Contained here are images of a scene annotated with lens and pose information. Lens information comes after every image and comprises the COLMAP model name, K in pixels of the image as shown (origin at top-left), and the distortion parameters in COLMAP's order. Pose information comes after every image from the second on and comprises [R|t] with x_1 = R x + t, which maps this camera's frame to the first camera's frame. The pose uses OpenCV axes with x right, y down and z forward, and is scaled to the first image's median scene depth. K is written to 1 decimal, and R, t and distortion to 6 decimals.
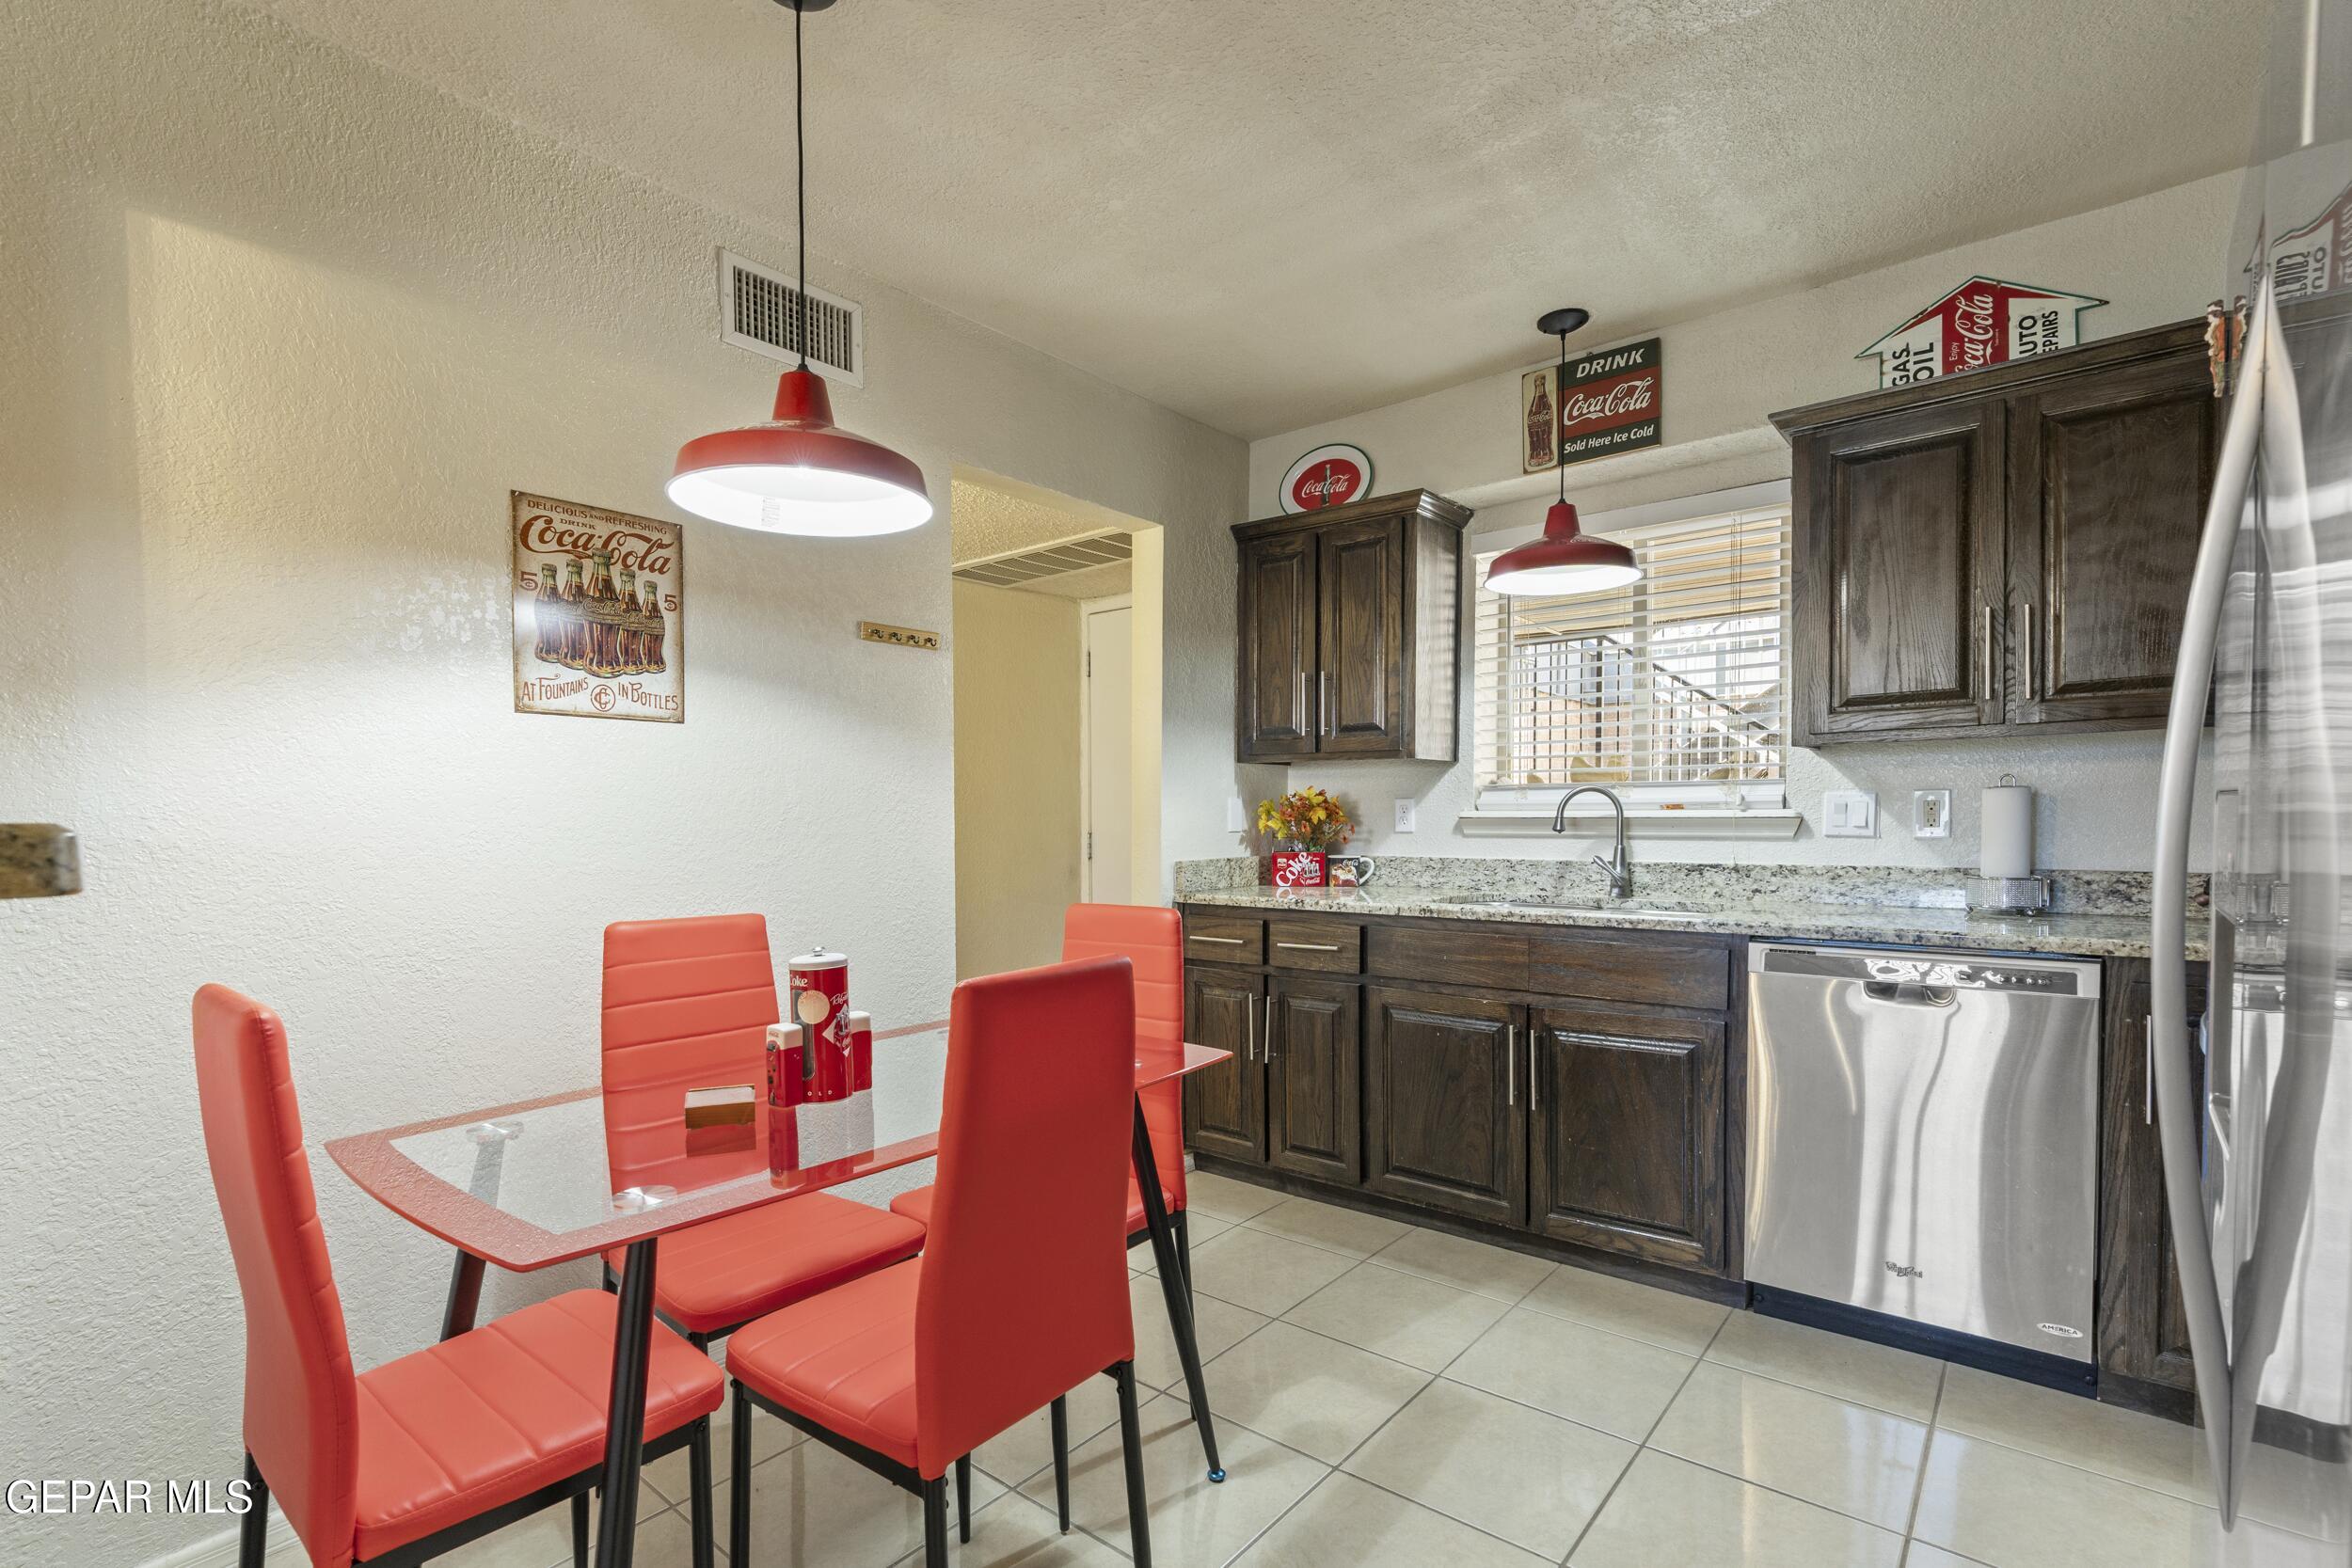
lens RADIAL K [[1079.1, 0, 1176.0], [0, 1079.1, 844.7], [0, 0, 1]] dist [0.003110, 0.000506]
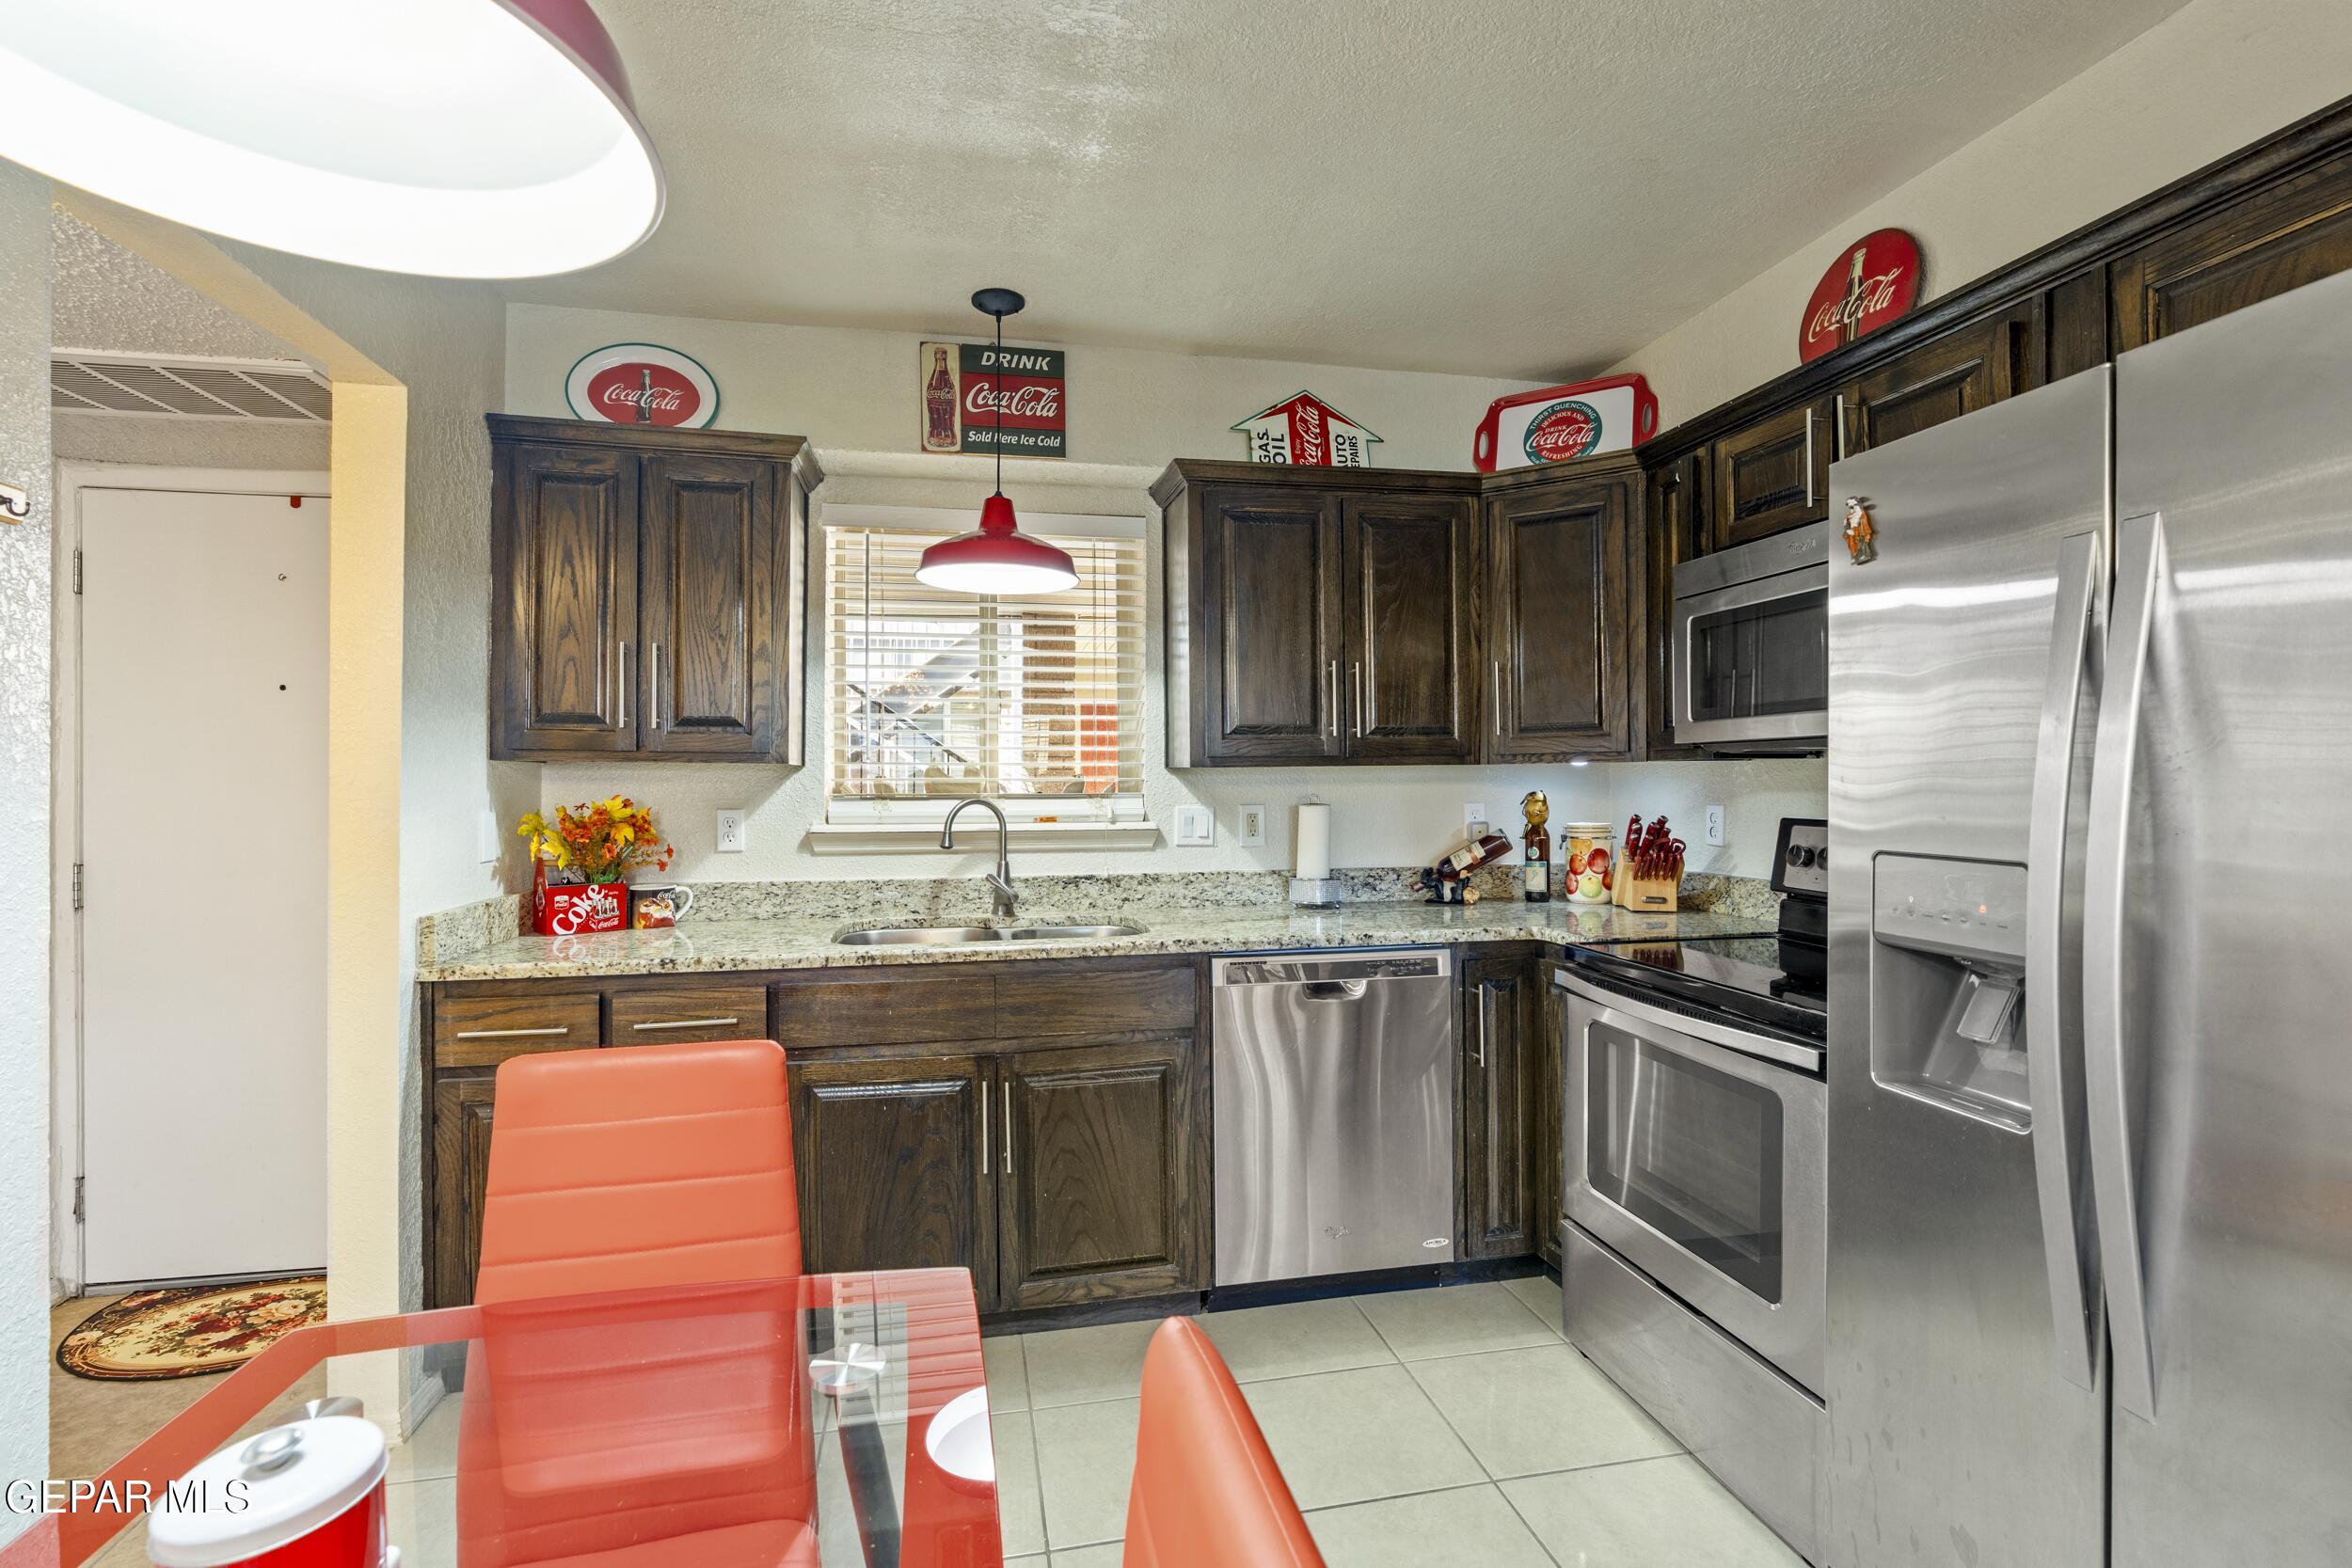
lens RADIAL K [[1049.4, 0, 1176.0], [0, 1049.4, 784.0], [0, 0, 1]] dist [-0.011784, 0.000164]
pose [[0.631727, 0.005028, 0.775174, -0.225888], [0.021992, 0.999460, -0.024405, -0.043819], [-0.774879, 0.032465, 0.631276, 0.312030]]
